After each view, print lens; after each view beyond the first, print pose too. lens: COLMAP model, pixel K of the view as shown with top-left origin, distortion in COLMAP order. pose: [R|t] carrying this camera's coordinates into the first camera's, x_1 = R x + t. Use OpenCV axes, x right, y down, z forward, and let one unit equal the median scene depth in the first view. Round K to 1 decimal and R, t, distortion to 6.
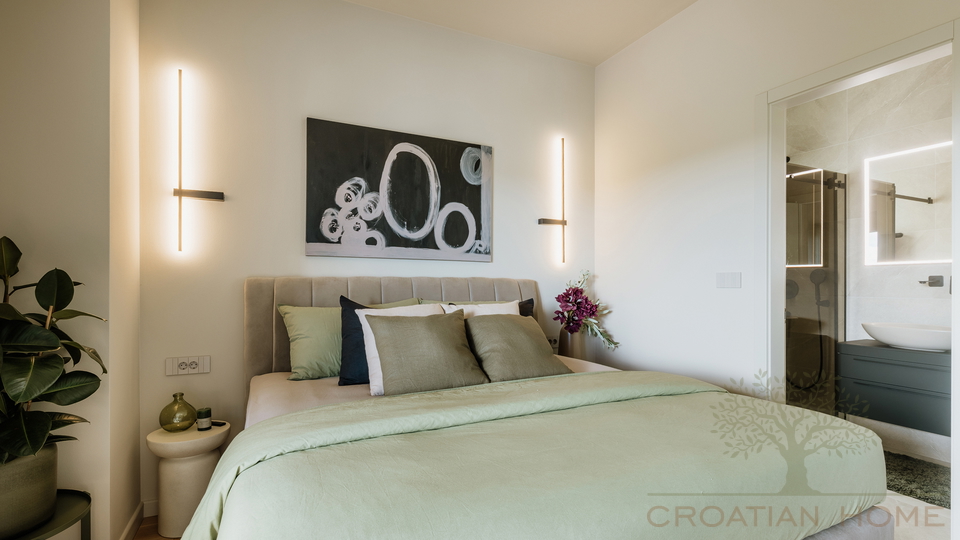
lens RADIAL K [[450.8, 0, 482.1], [0, 450.8, 282.8], [0, 0, 1]] dist [-0.001573, -0.000101]
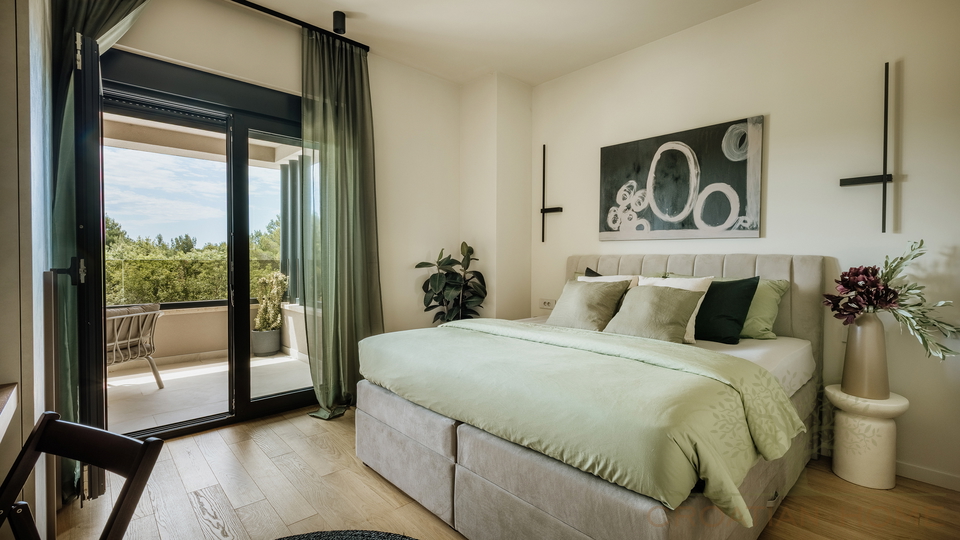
lens RADIAL K [[429.1, 0, 478.0], [0, 429.1, 266.6], [0, 0, 1]] dist [-0.000590, -0.001108]
pose [[0.286726, 0.021091, -0.957780, 0.811381], [0.002114, 0.999741, 0.022648, -0.007318], [0.958010, -0.008518, 0.286607, 0.190676]]
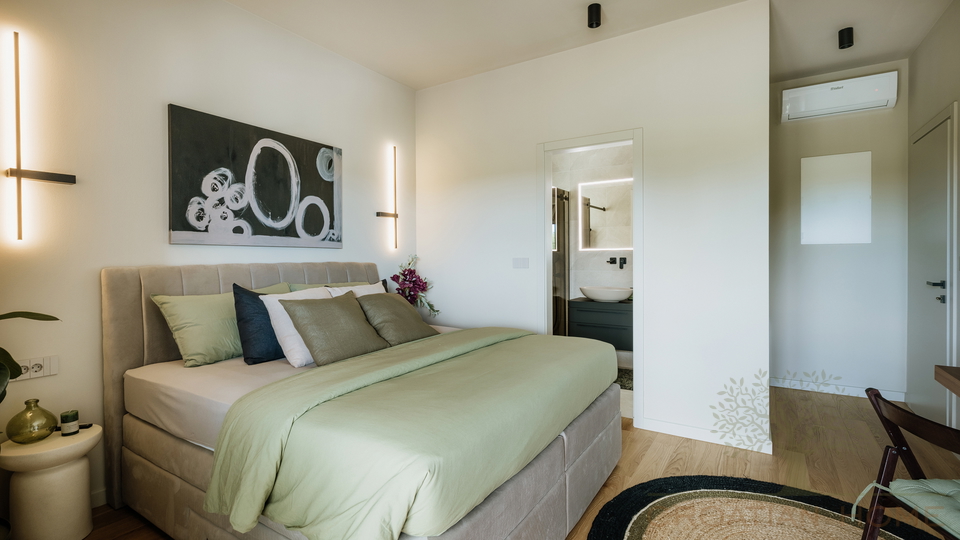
lens RADIAL K [[429.1, 0, 474.4], [0, 429.1, 258.3], [0, 0, 1]] dist [-0.000590, -0.001108]
pose [[0.864099, -0.009246, 0.503238, -0.272242], [0.008963, 0.999955, 0.002982, -0.023947], [-0.503243, 0.001934, 0.864143, -0.140118]]
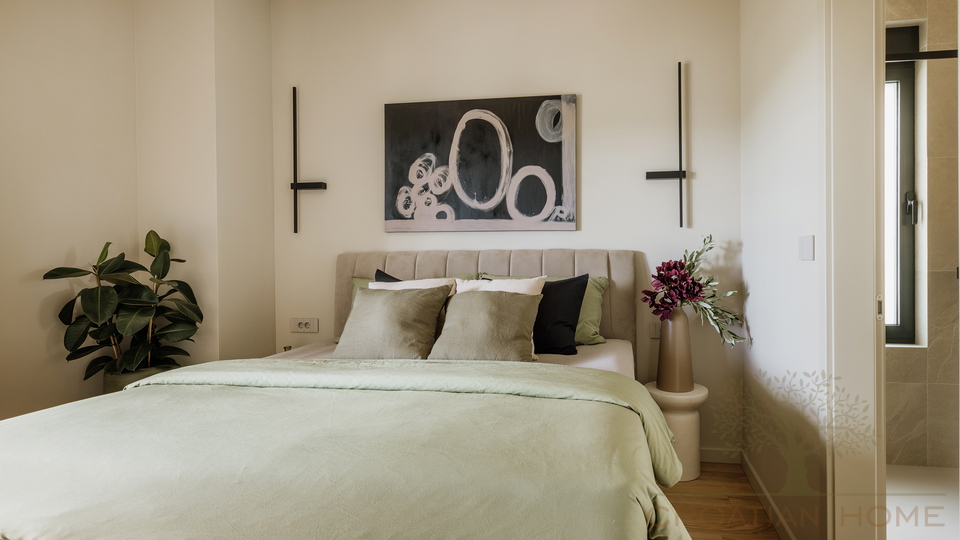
lens RADIAL K [[547.2, 0, 536.9], [0, 547.2, 258.9], [0, 0, 1]] dist [-0.003919, 0.002634]
pose [[0.812979, -0.003429, -0.582283, 0.632068], [0.012527, 0.999854, 0.011602, -0.006030], [0.582158, -0.016726, 0.812903, 0.132472]]
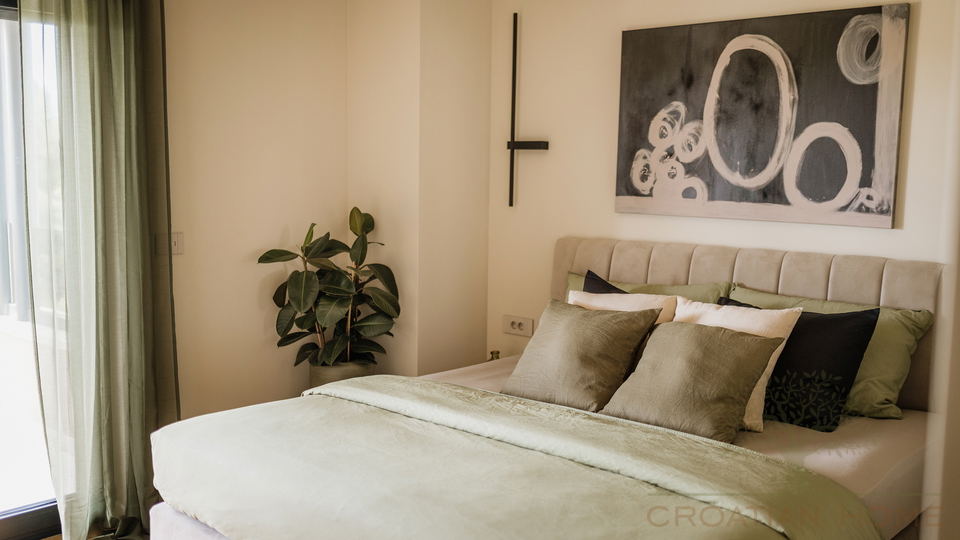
lens RADIAL K [[906.3, 0, 475.9], [0, 906.3, 276.3], [0, 0, 1]] dist [-0.009822, 0.000000]
pose [[0.369788, 0.114183, -0.922073, 0.924659], [-0.007200, 0.992742, 0.120047, -0.128972], [0.929088, -0.037753, 0.367926, 0.179235]]
